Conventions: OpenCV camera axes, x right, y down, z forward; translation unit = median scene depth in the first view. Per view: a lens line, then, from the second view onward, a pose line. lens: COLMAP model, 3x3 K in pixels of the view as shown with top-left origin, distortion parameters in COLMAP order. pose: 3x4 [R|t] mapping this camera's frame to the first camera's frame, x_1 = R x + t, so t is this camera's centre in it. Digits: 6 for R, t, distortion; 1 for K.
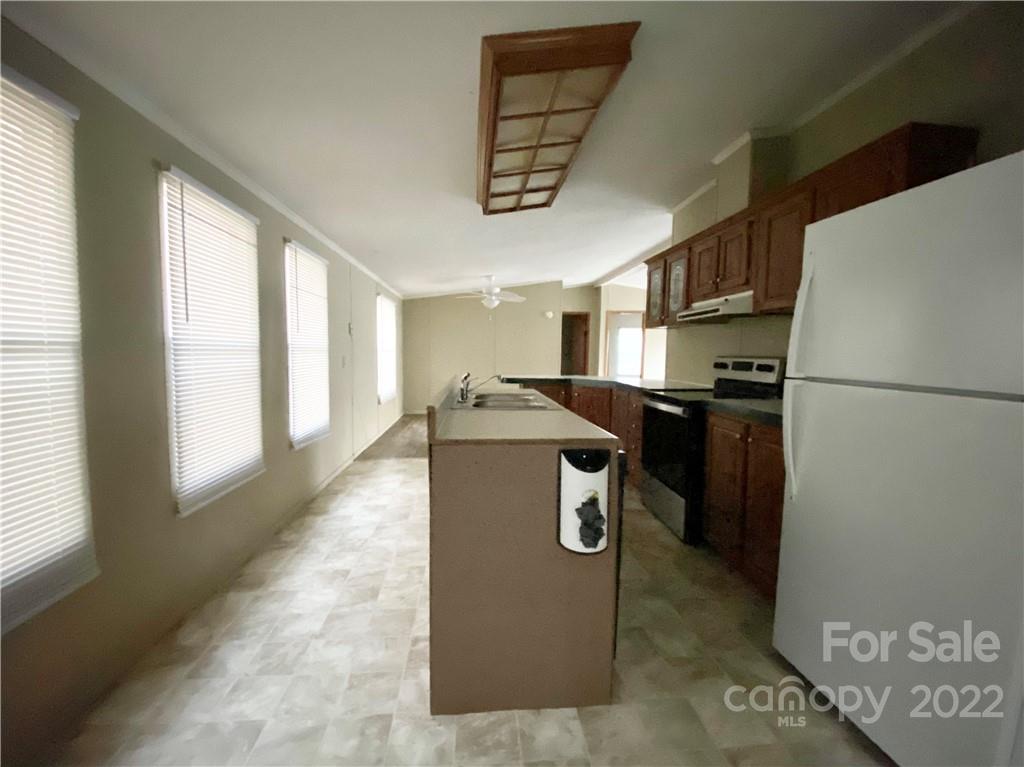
lens RADIAL K [[436.4, 0, 504.4], [0, 436.4, 383.9], [0, 0, 1]] dist [-0.001108, -0.000293]
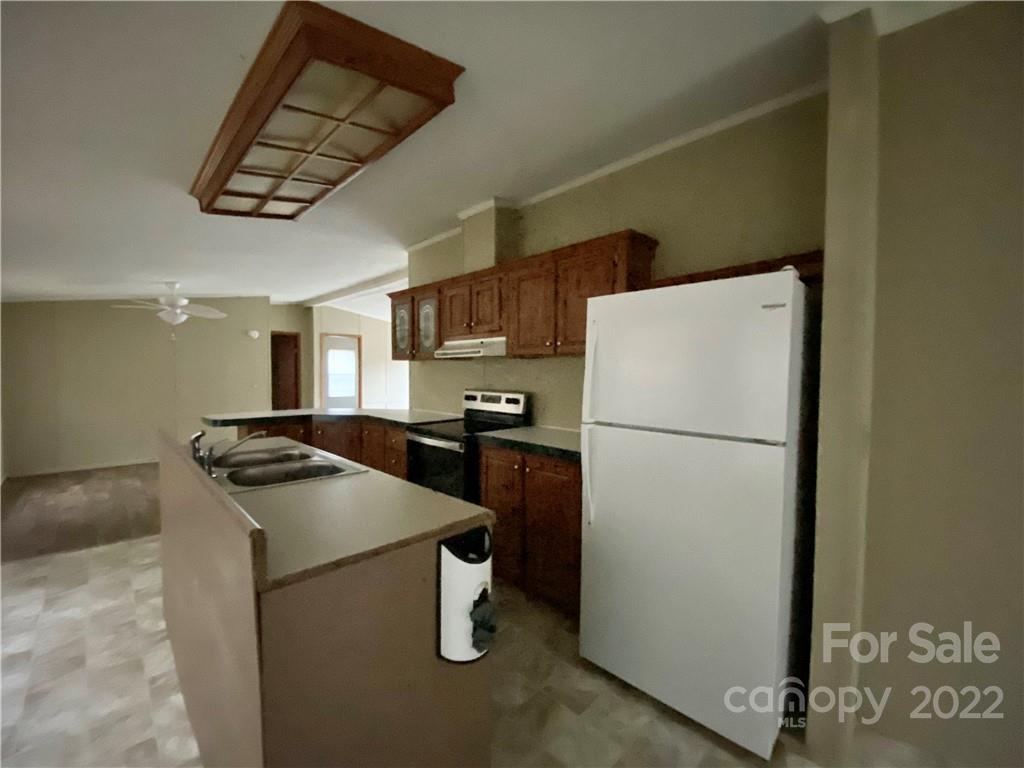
lens RADIAL K [[408.9, 0, 508.4], [0, 408.9, 383.6], [0, 0, 1]] dist [0.027010, -0.022860]
pose [[0.760421, -0.023495, 0.649006, -0.129257], [0.046410, 0.998756, -0.018221, -0.062092], [-0.647770, 0.043976, 0.760565, 0.147975]]
